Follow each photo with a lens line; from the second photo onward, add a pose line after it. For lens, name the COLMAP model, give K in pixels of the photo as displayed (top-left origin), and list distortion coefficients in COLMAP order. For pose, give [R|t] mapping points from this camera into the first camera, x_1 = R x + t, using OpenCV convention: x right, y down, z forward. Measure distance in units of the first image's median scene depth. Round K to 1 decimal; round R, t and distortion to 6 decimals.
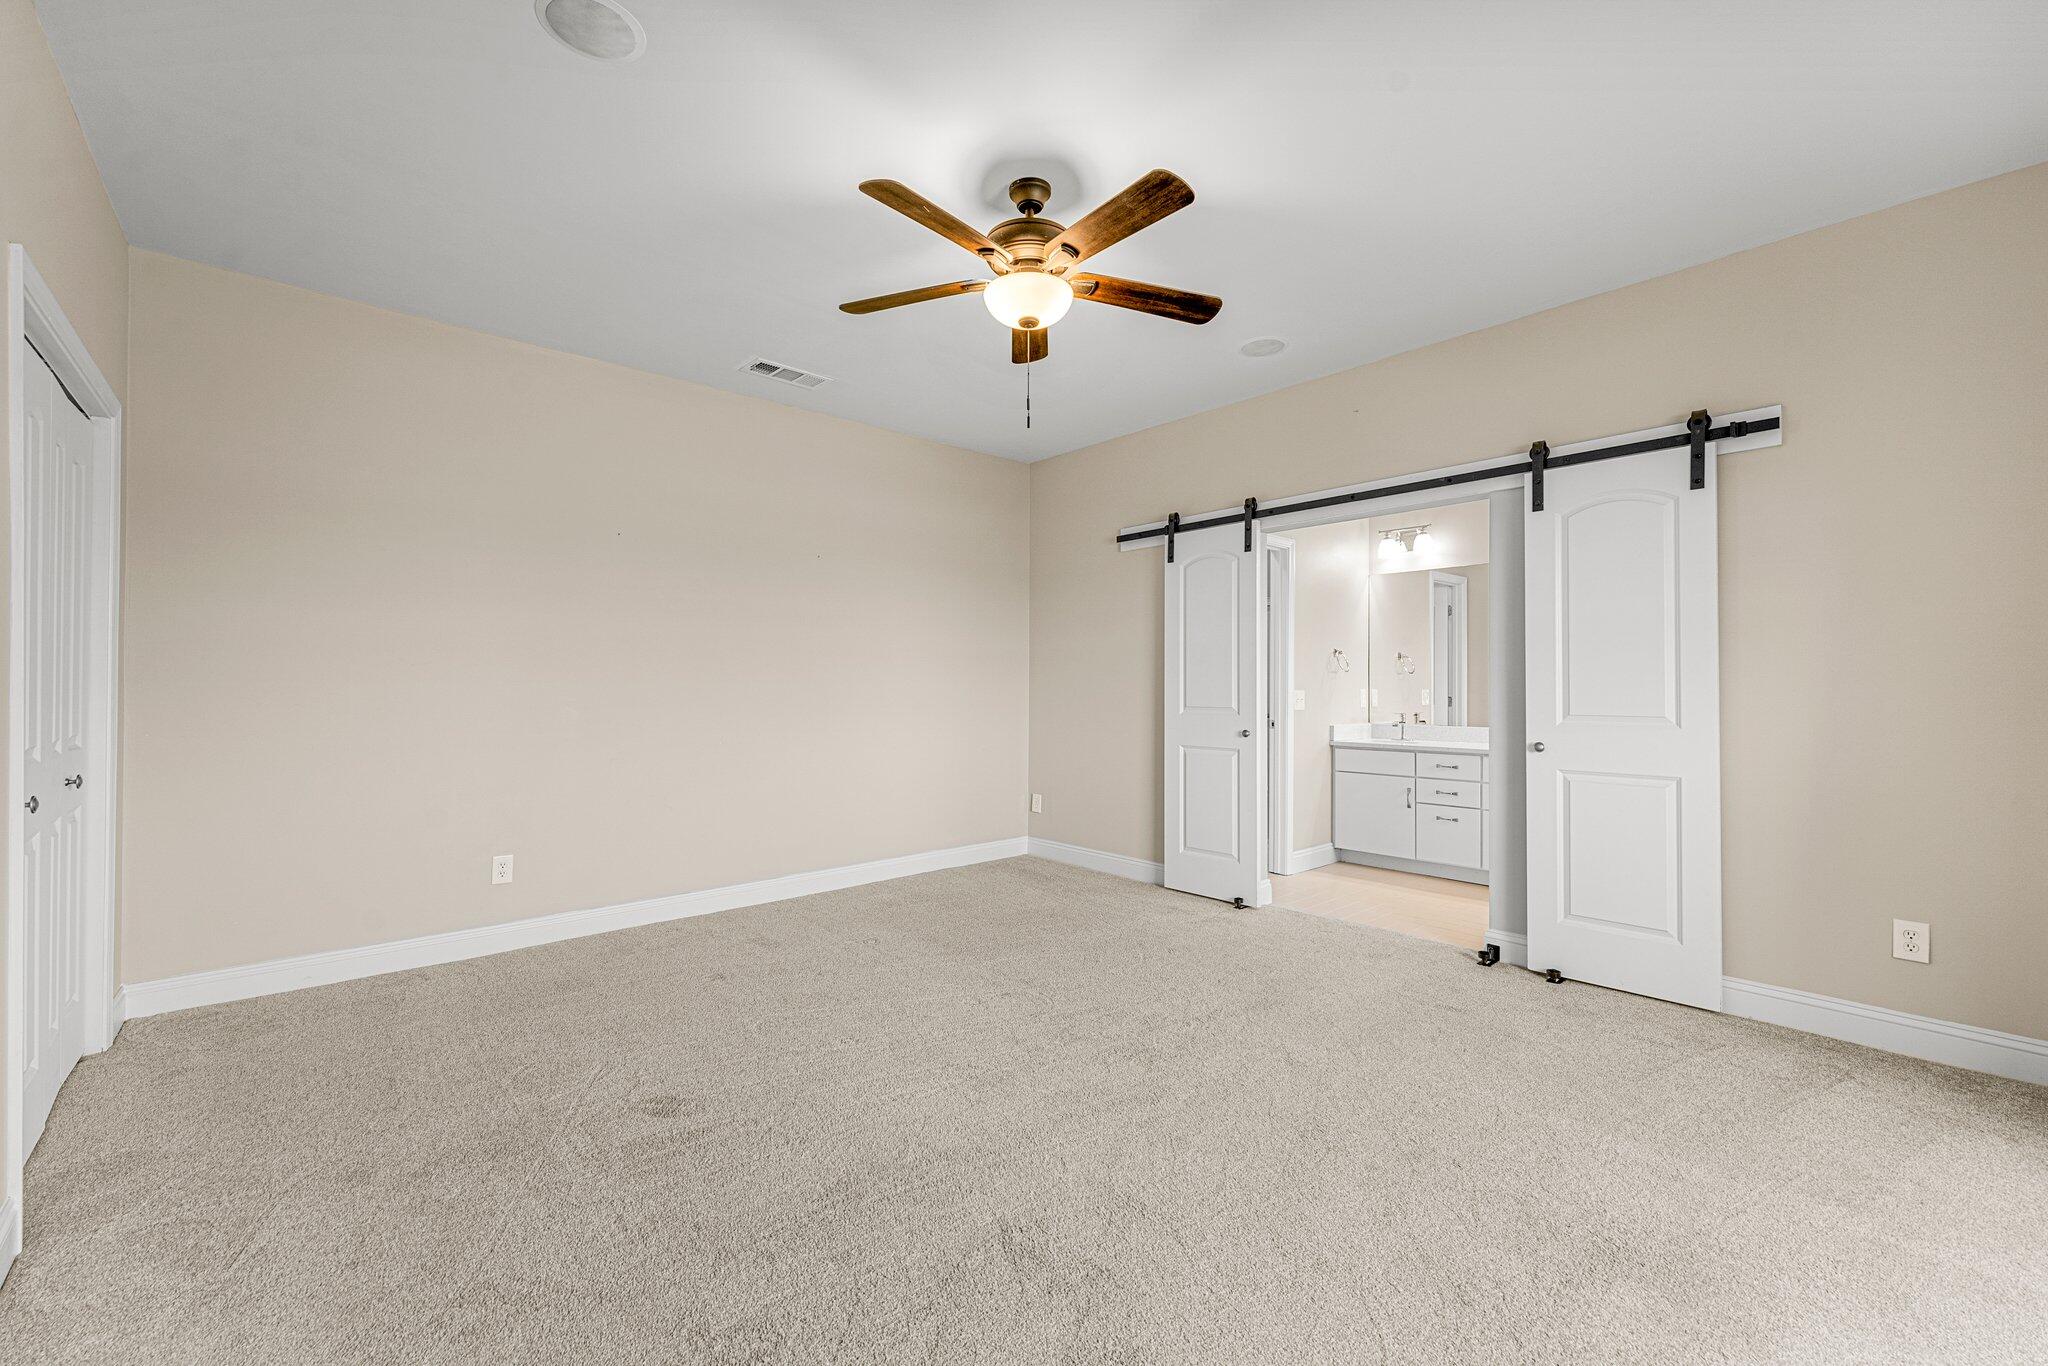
lens RADIAL K [[824.4, 0, 1030.1], [0, 824.4, 679.0], [0, 0, 1]] dist [0.001645, 0.000153]
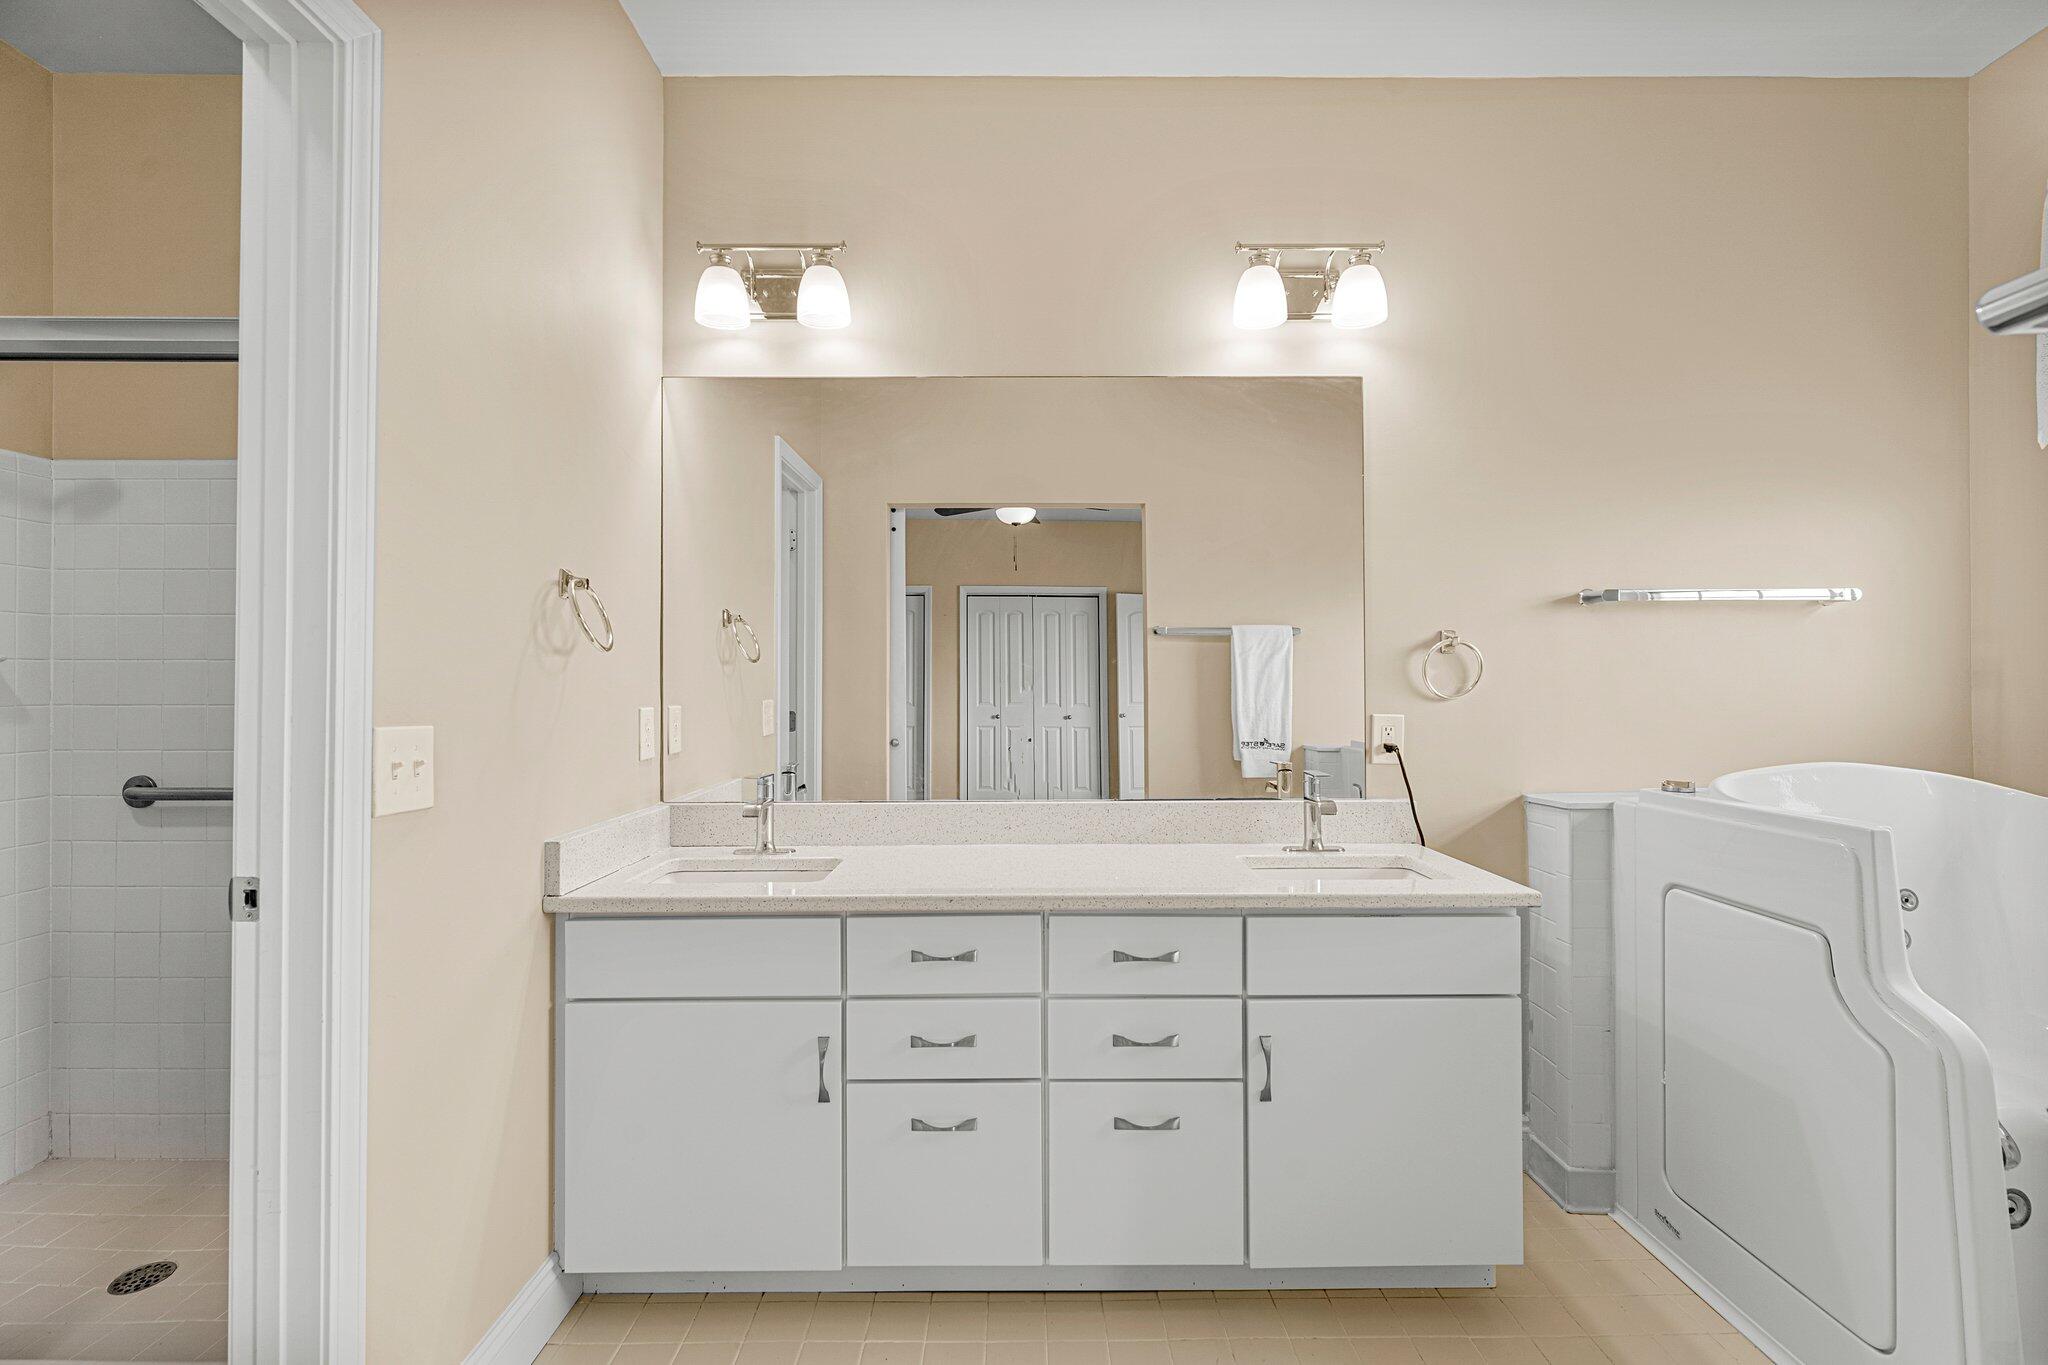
lens RADIAL K [[926.1, 0, 1034.6], [0, 926.1, 682.4], [0, 0, 1]] dist [-0.004835, -0.001518]
pose [[0.665720, -0.001340, 0.746201, 0.243059], [-0.002517, 0.999989, 0.004041, 0.000702], [-0.746198, -0.004568, 0.665709, 0.675017]]
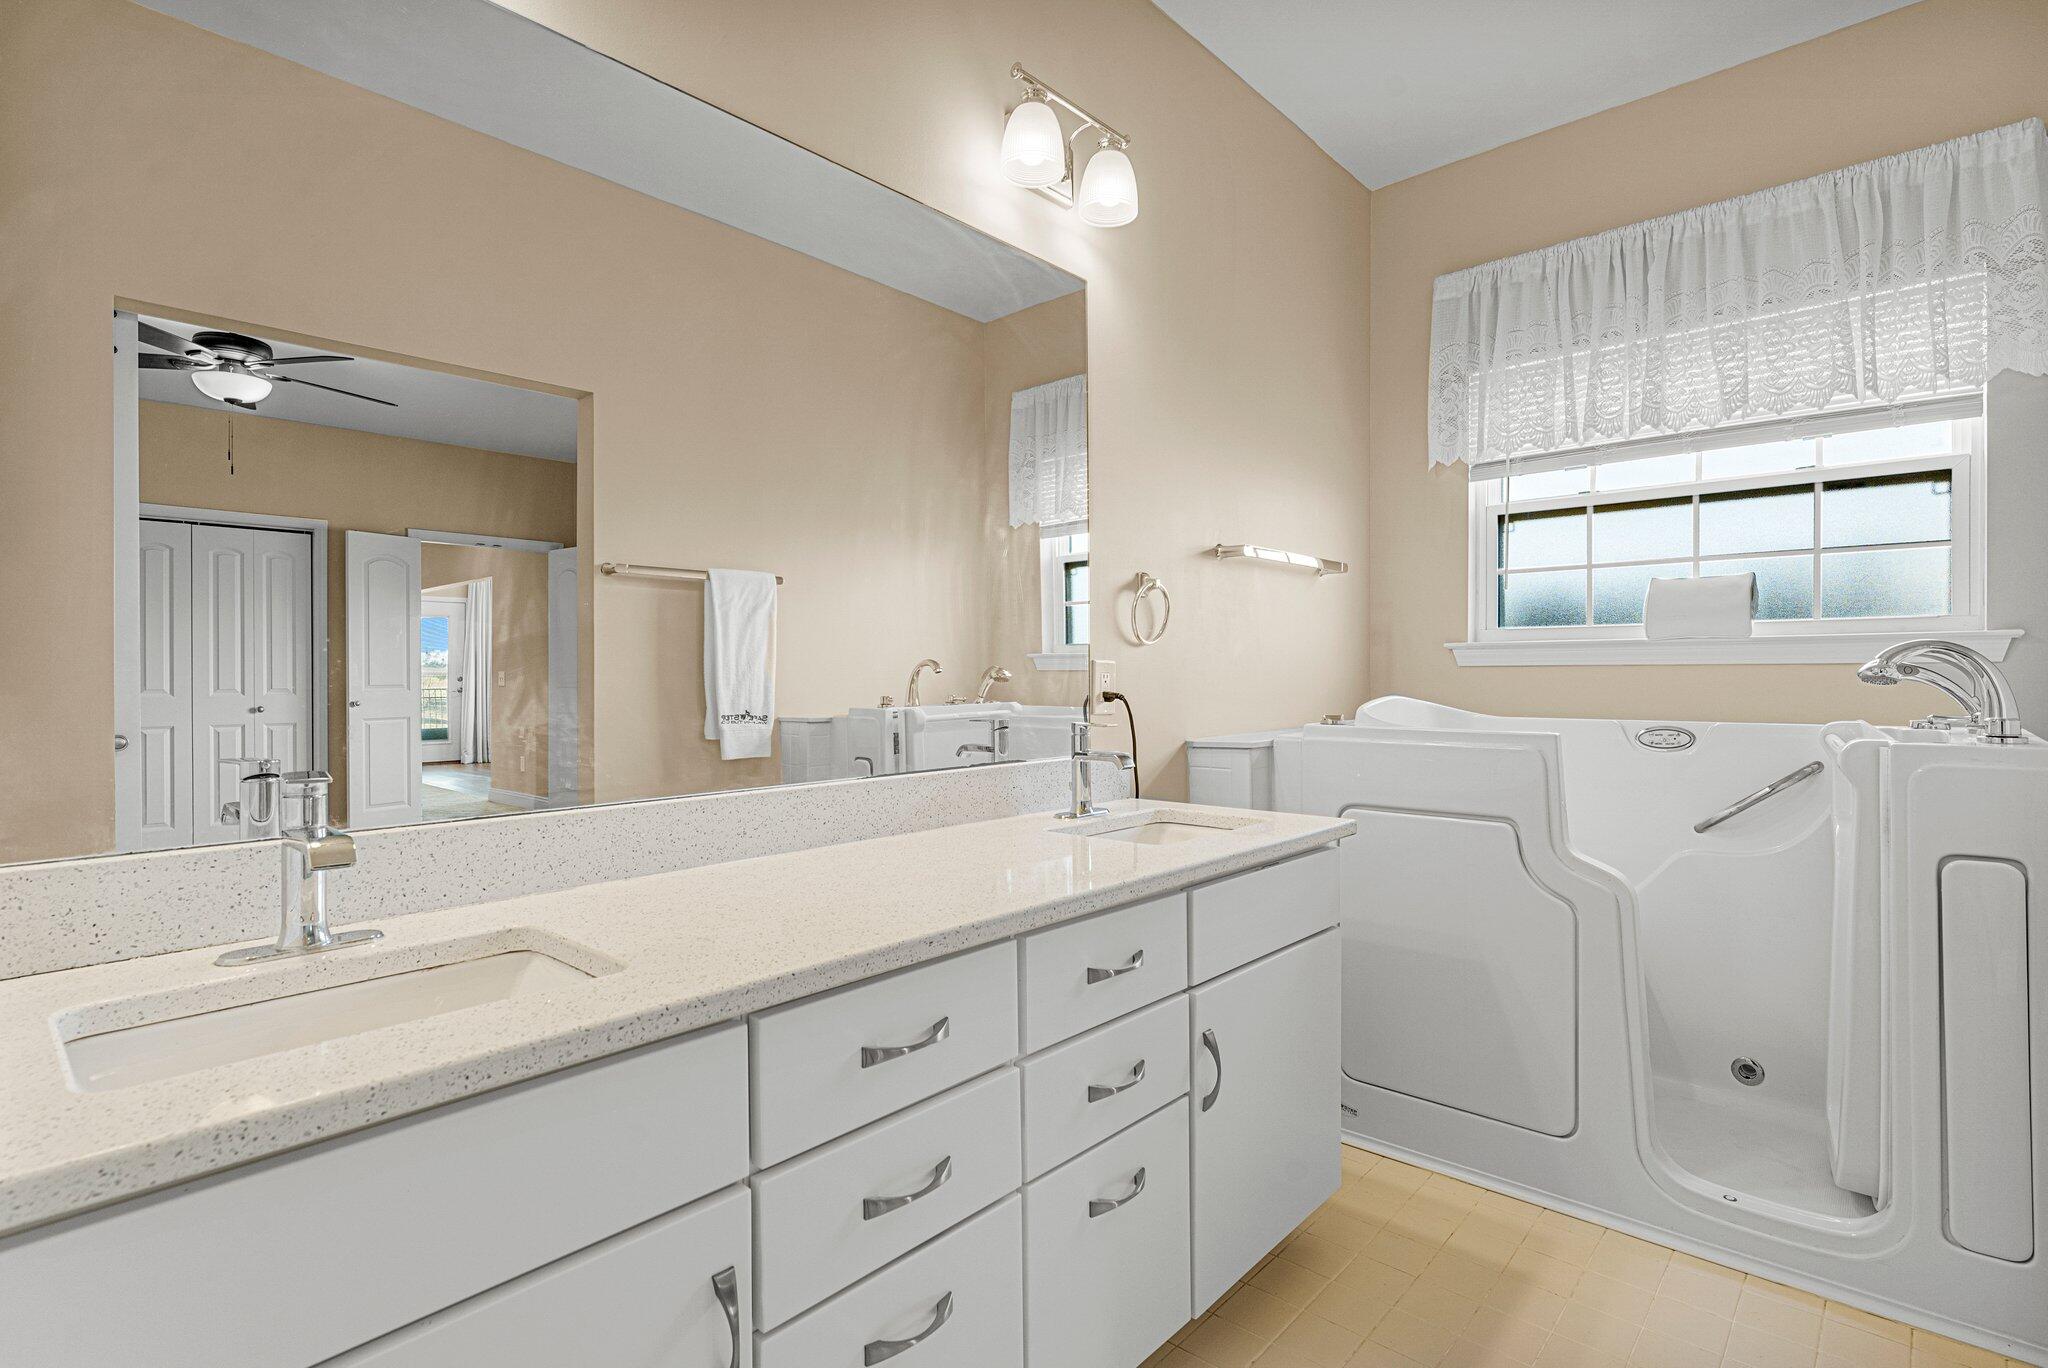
lens RADIAL K [[985.9, 0, 1024.7], [0, 985.9, 675.8], [0, 0, 1]] dist [-0.004622, -0.000320]
pose [[-0.087161, -0.005743, 0.996178, 0.260062], [-0.002995, 0.999980, 0.005503, 0.021280], [-0.996190, -0.002503, -0.087177, 0.904405]]
